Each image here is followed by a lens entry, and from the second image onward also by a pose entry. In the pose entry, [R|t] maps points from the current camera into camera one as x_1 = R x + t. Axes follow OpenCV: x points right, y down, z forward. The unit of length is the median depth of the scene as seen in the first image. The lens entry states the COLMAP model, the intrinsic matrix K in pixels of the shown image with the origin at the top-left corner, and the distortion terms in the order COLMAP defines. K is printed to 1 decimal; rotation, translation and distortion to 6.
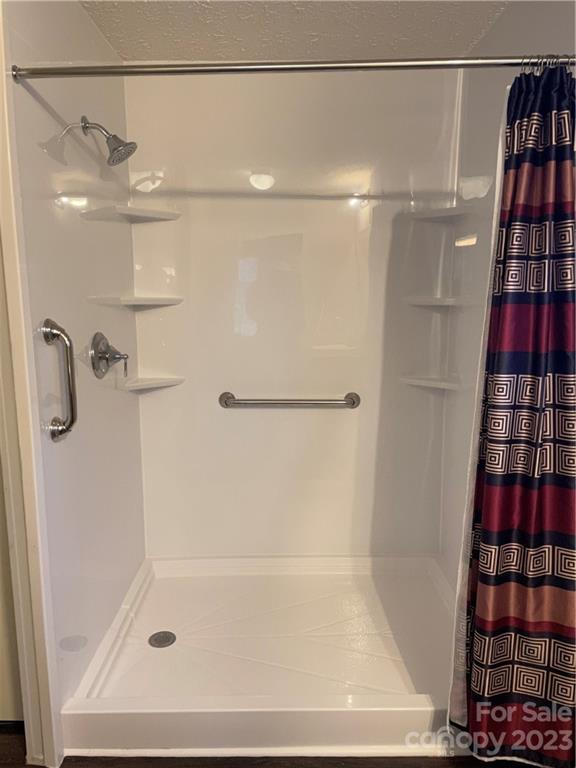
lens RADIAL K [[576.8, 0, 288.0], [0, 576.8, 384.0], [0, 0, 1]] dist [0.085491, -0.108918]
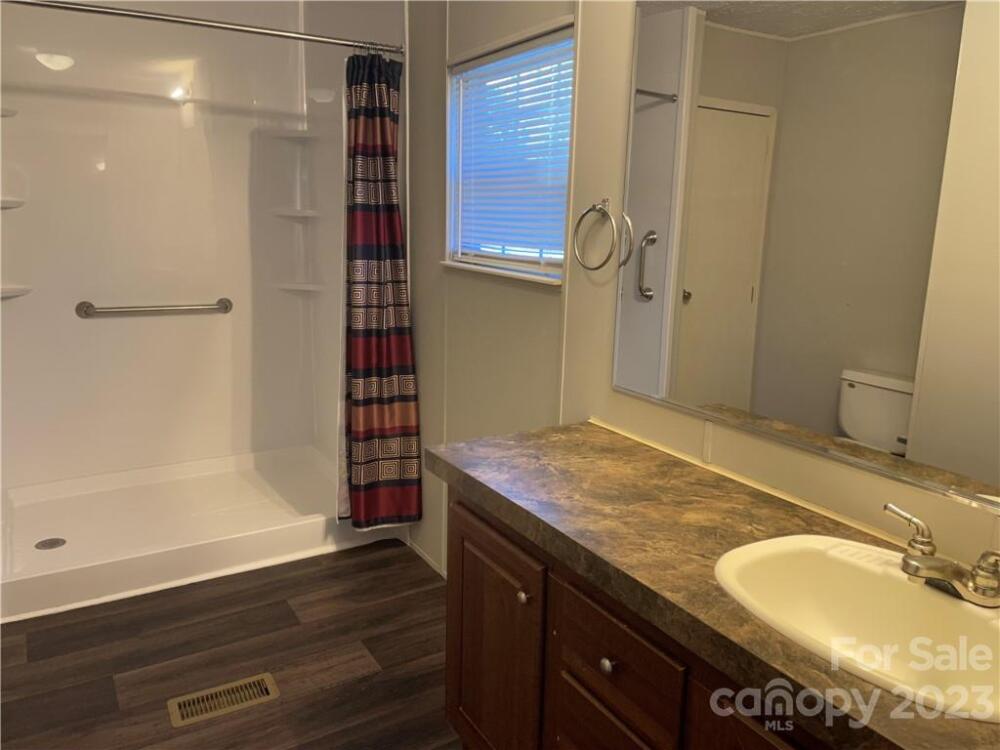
lens RADIAL K [[751.1, 0, 515.7], [0, 751.1, 371.2], [0, 0, 1]] dist [0.085491, -0.108918]
pose [[0.846263, -0.083508, 0.526180, -0.311843], [0.058608, 0.996237, 0.063849, 0.159869], [-0.529532, -0.023195, 0.847973, -0.807665]]
